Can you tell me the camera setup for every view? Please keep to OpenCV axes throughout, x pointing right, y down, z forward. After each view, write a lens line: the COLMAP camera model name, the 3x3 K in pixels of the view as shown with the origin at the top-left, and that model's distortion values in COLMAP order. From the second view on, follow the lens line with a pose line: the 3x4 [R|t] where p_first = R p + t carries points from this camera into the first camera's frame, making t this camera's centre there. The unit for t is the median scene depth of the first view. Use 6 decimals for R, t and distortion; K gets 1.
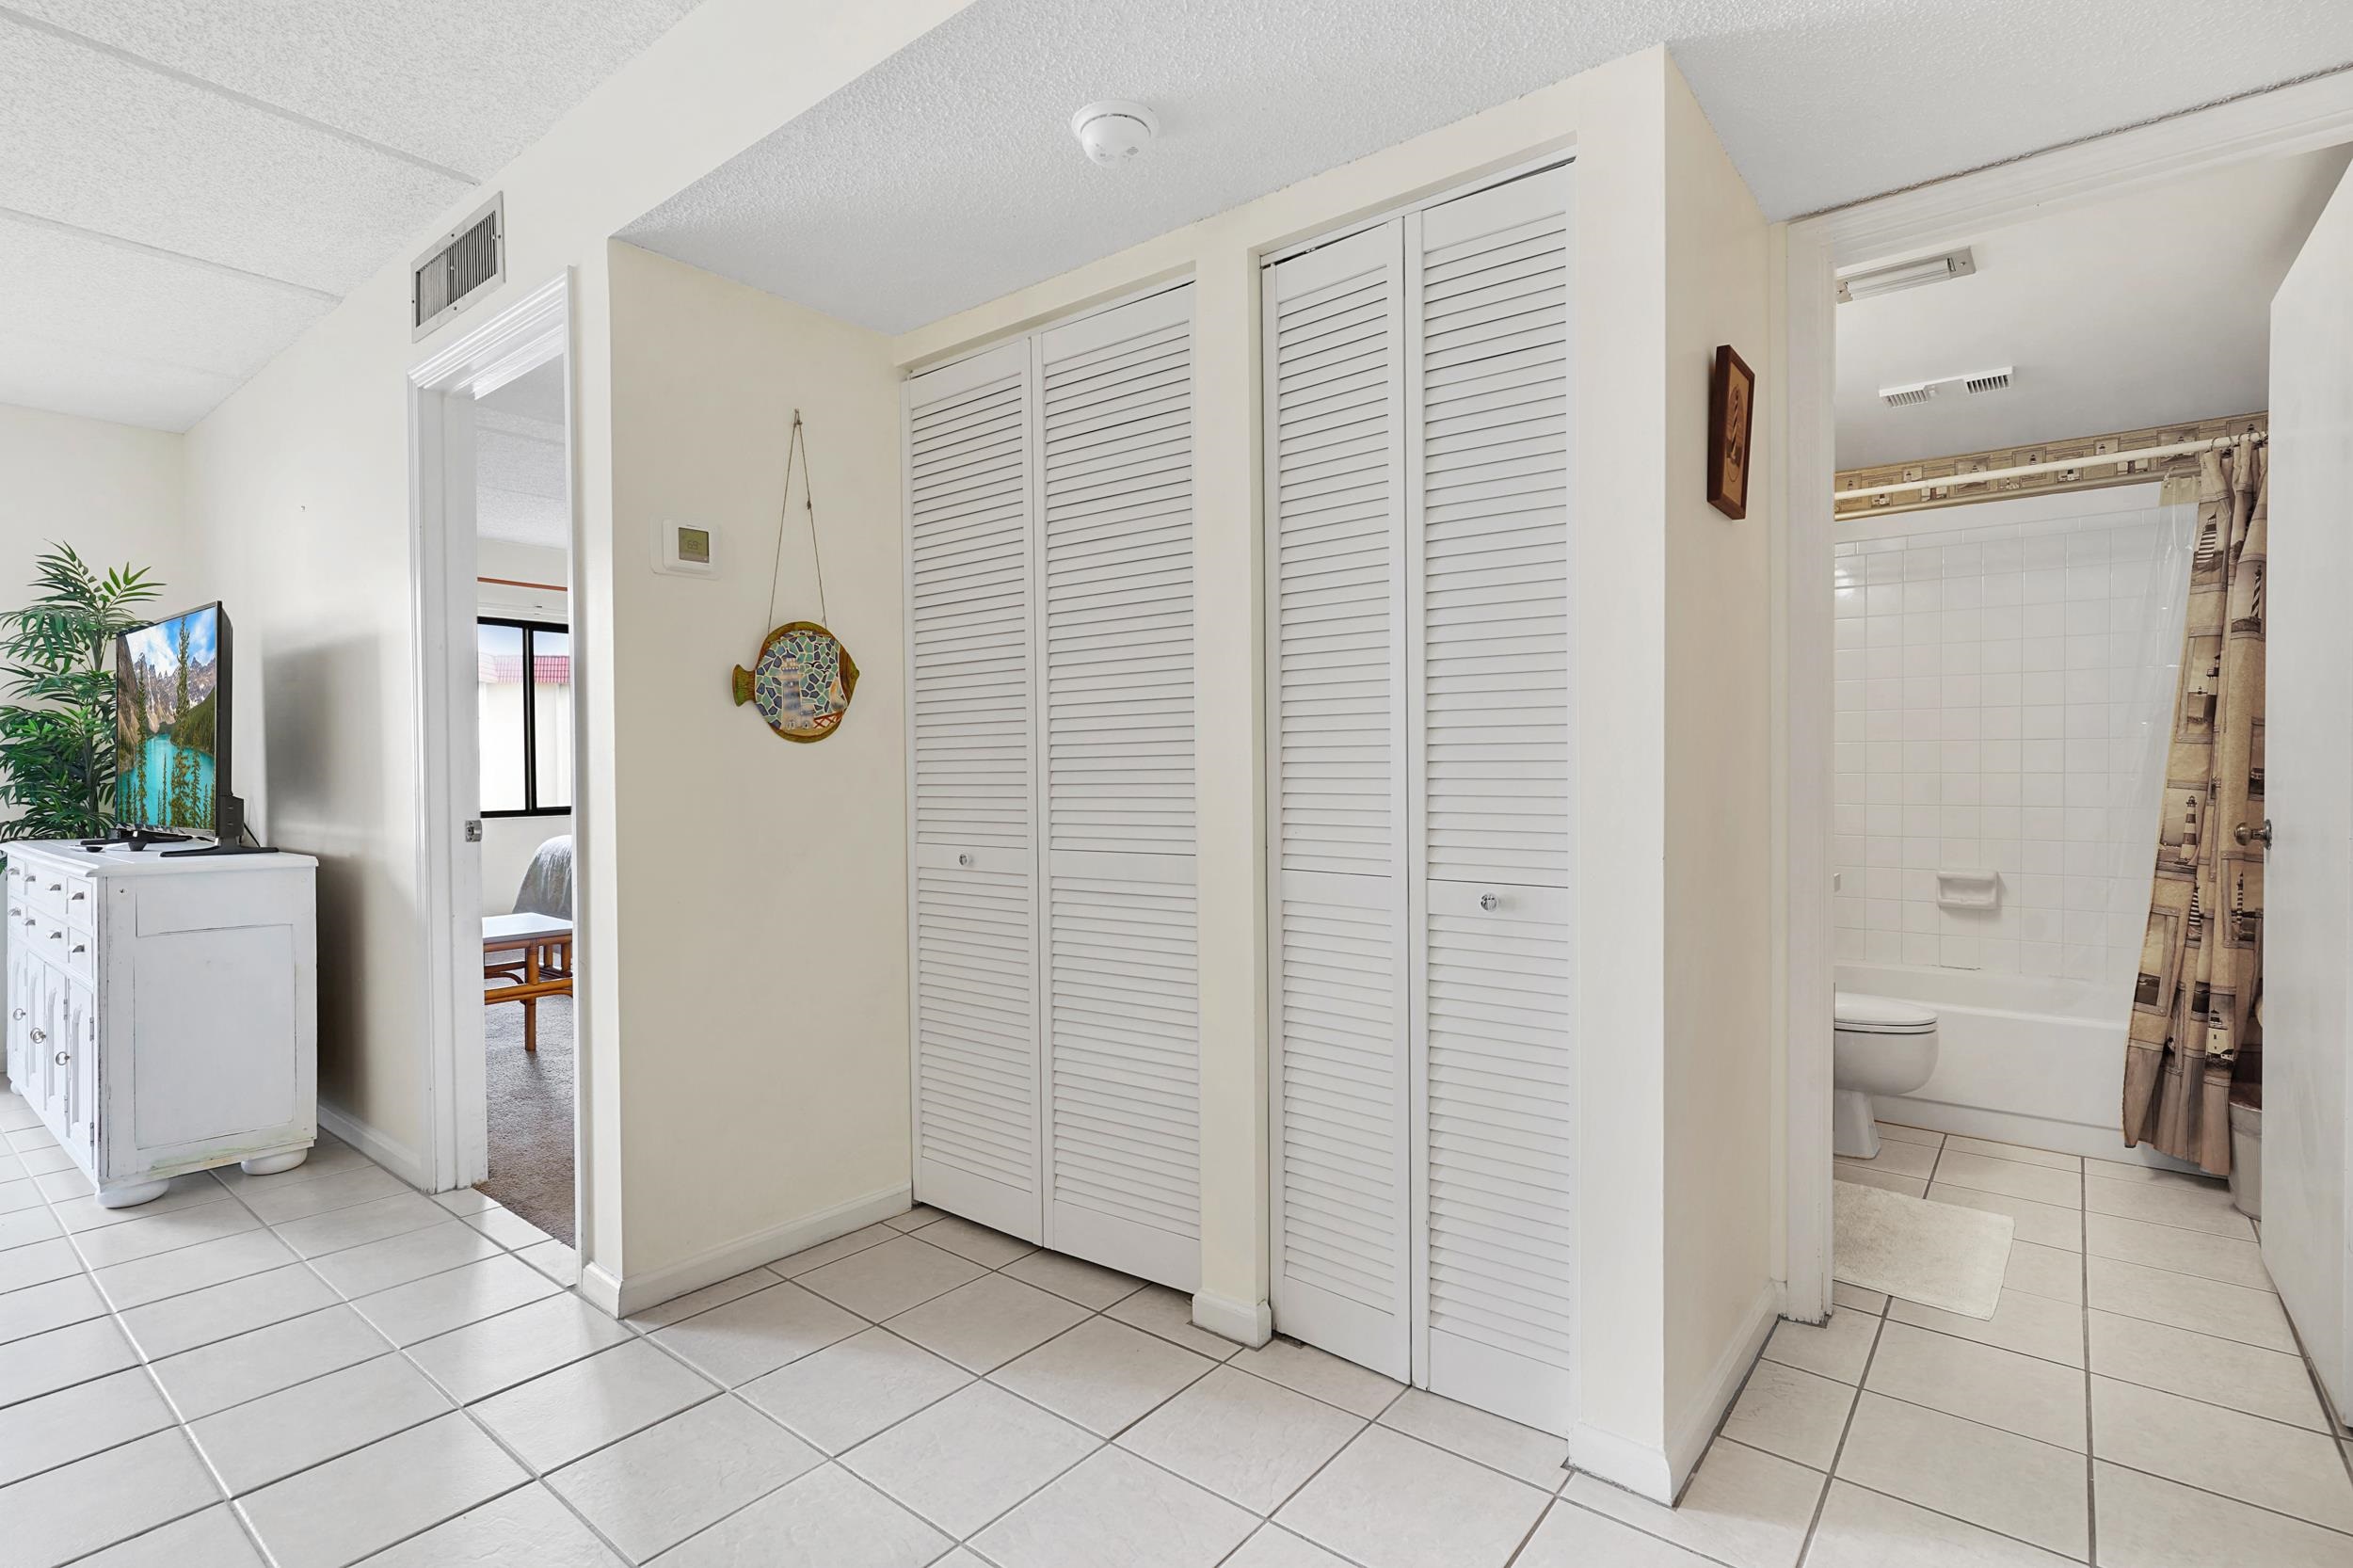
lens RADIAL K [[1143.1, 0, 1127.6], [0, 1143.1, 787.8], [0, 0, 1]] dist [-0.000857, 0.000186]
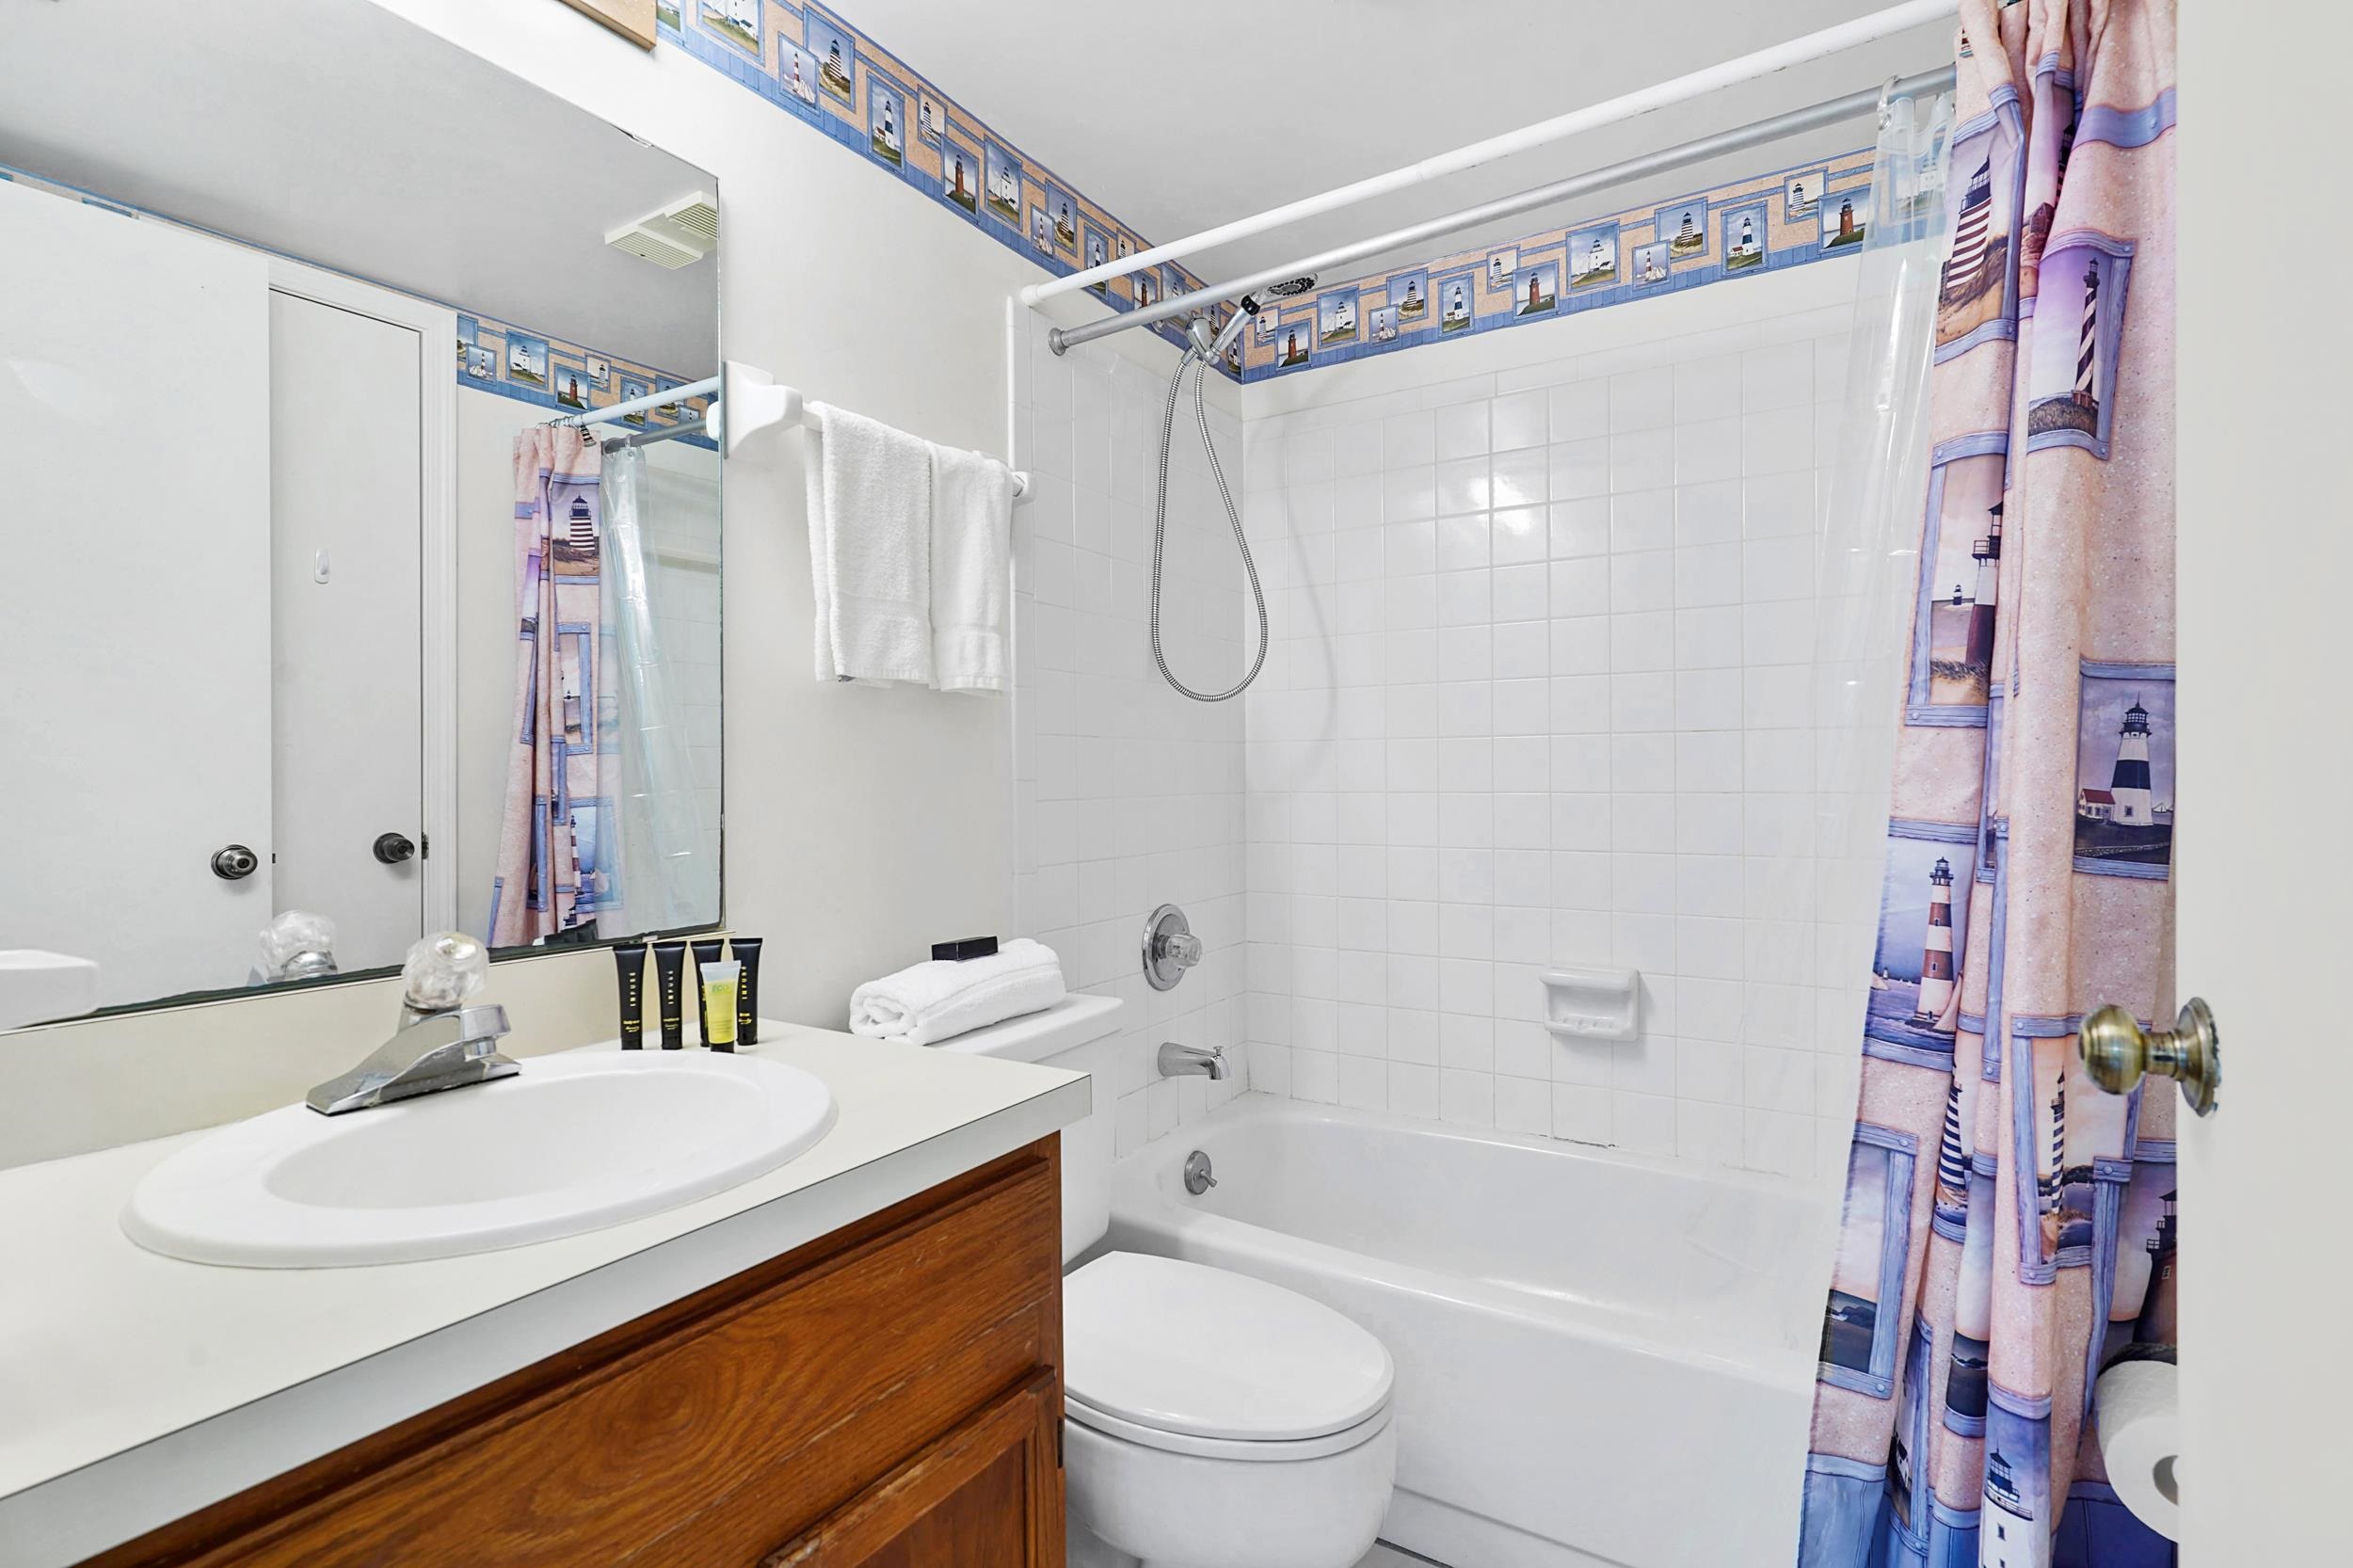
lens RADIAL K [[1119.6, 0, 1164.4], [0, 1119.6, 781.7], [0, 0, 1]] dist [-0.009700, 0.005905]
pose [[0.991948, 0.006348, 0.126483, 0.613571], [-0.004072, 0.999825, -0.018250, -0.011529], [-0.126577, 0.017588, 0.991801, 0.648375]]
